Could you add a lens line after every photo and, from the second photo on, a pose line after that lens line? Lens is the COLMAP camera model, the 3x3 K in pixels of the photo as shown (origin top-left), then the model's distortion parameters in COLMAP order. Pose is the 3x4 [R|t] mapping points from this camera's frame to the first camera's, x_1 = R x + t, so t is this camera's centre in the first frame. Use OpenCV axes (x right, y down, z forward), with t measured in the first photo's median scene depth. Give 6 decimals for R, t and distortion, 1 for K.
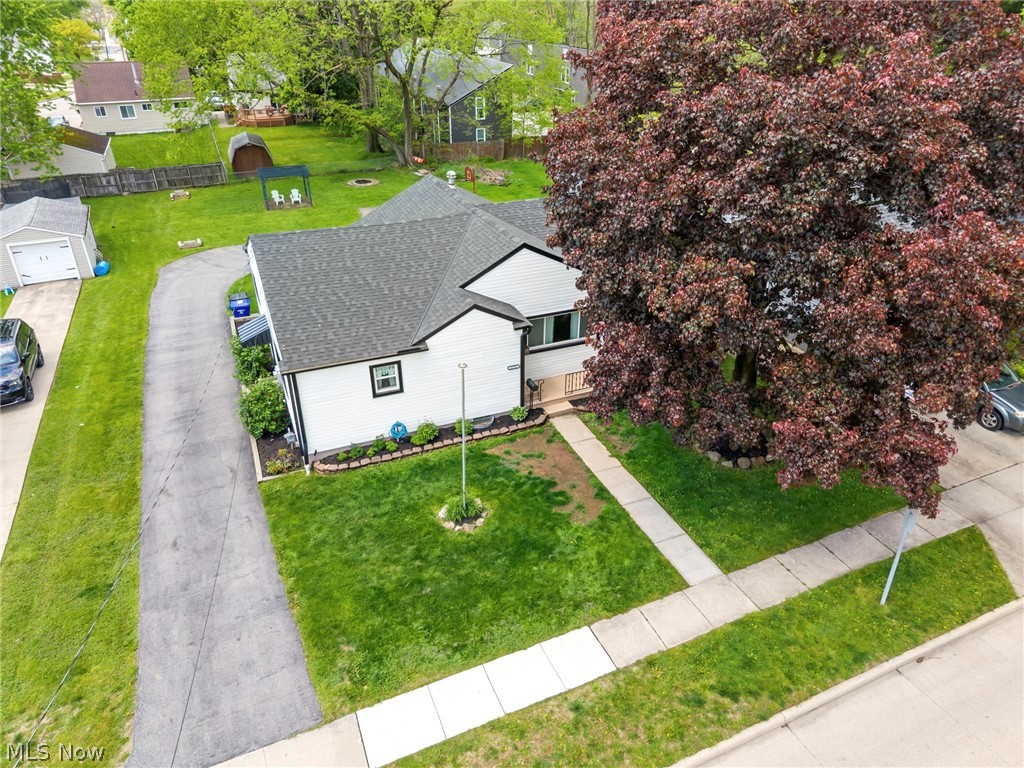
lens RADIAL K [[690.6, 0, 513.4], [0, 690.6, 379.8], [0, 0, 1]] dist [0.002883, -0.003888]
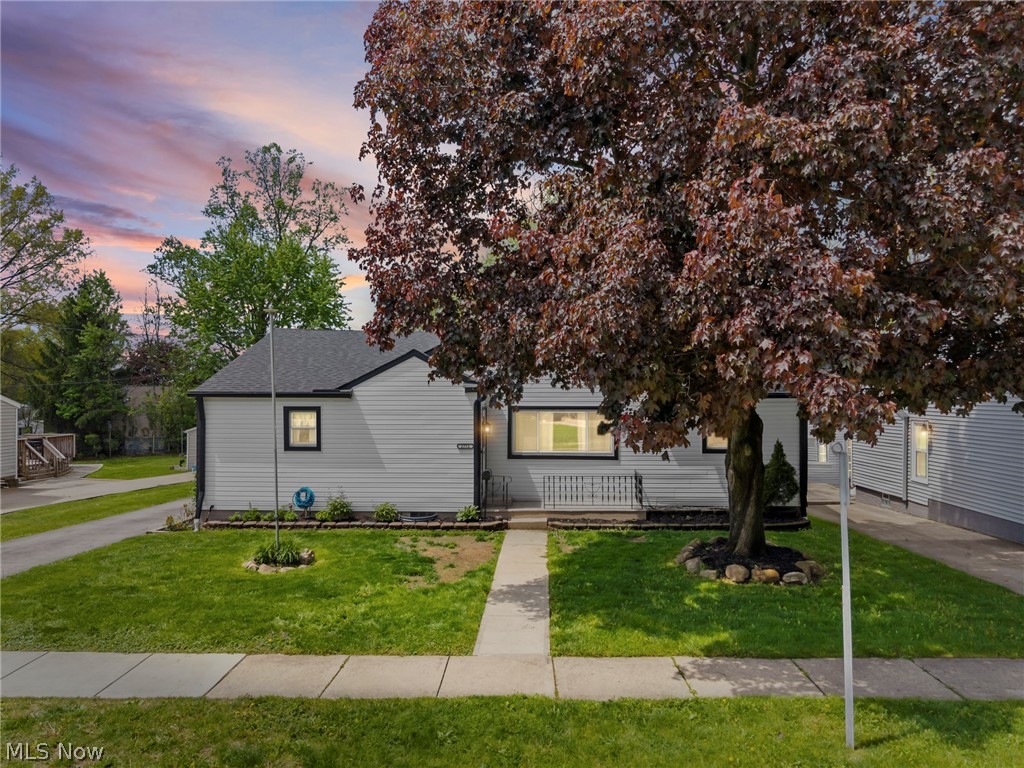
lens RADIAL K [[690.6, 0, 515.3], [0, 690.6, 384.7], [0, 0, 1]] dist [0.002883, -0.003888]
pose [[0.910190, -0.003446, -0.414178, 0.427247], [-0.202728, 0.868292, -0.452736, 0.298900], [0.361187, 0.496041, 0.789612, 0.423472]]
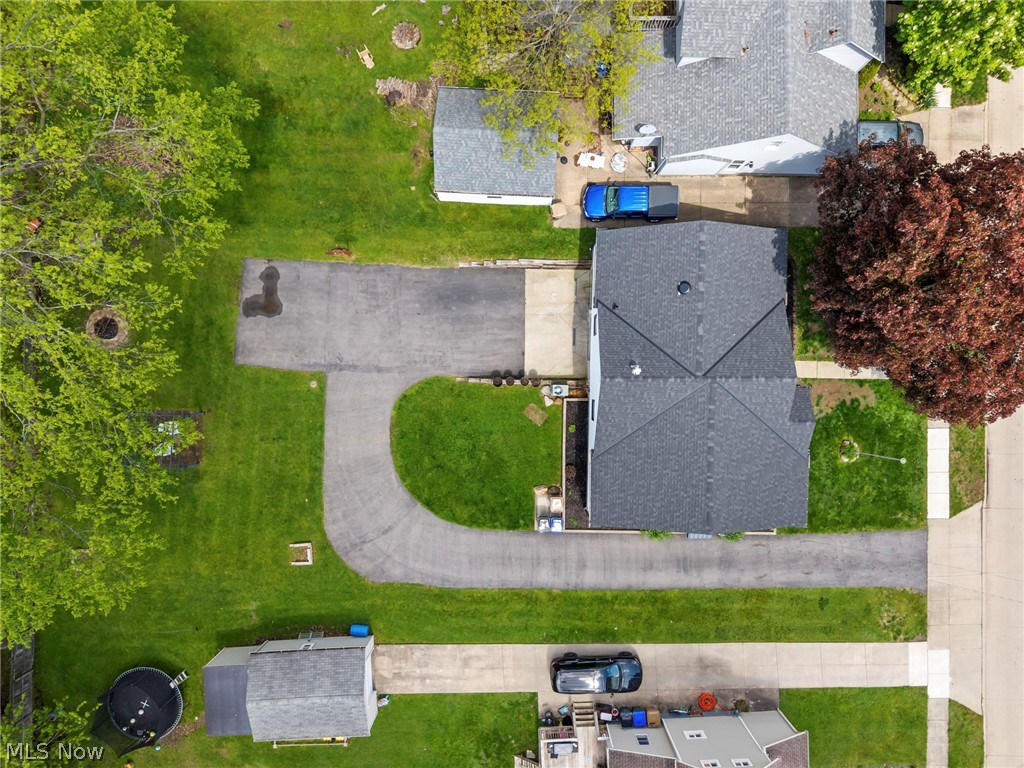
lens RADIAL K [[690.6, 0, 509.9], [0, 690.6, 380.5], [0, 0, 1]] dist [0.002883, -0.003888]
pose [[0.401585, -0.915712, -0.014200, -0.253226], [0.456313, 0.186624, 0.870029, -2.096451], [-0.794046, -0.355870, 0.492796, 0.819378]]
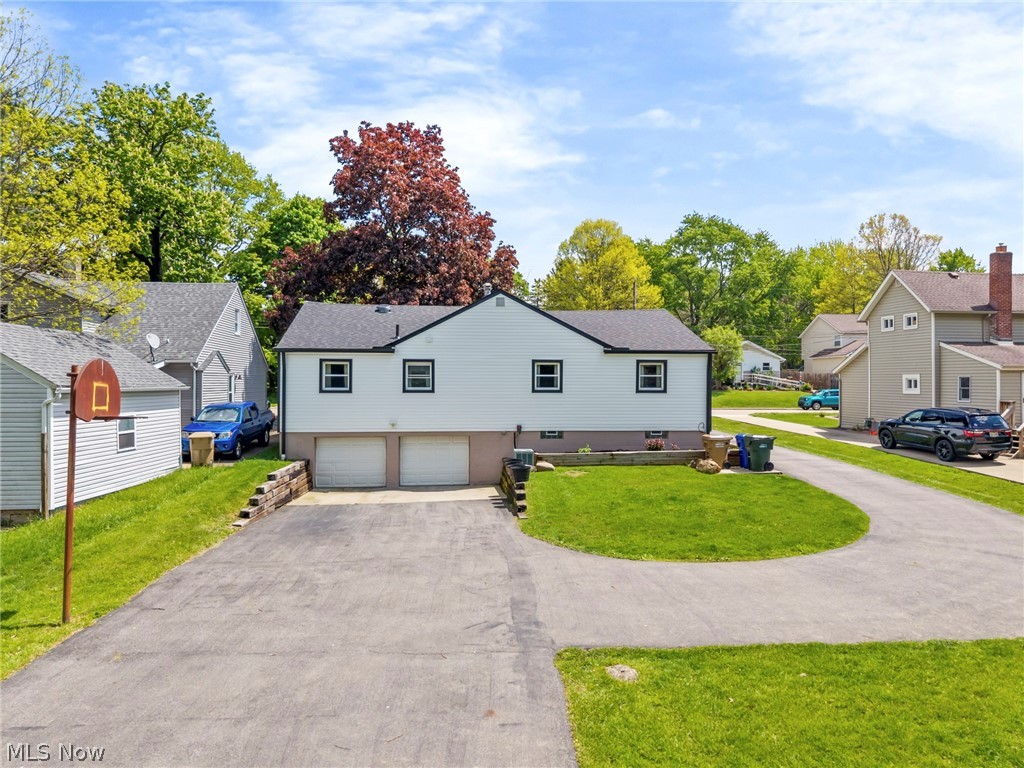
lens RADIAL K [[690.6, 0, 510.1], [0, 690.6, 383.9], [0, 0, 1]] dist [0.002883, -0.003888]
pose [[-0.952472, -0.006591, 0.304555, -0.600840], [0.143302, 0.872543, 0.467047, -0.890997], [-0.268816, 0.488493, -0.830128, 2.640957]]
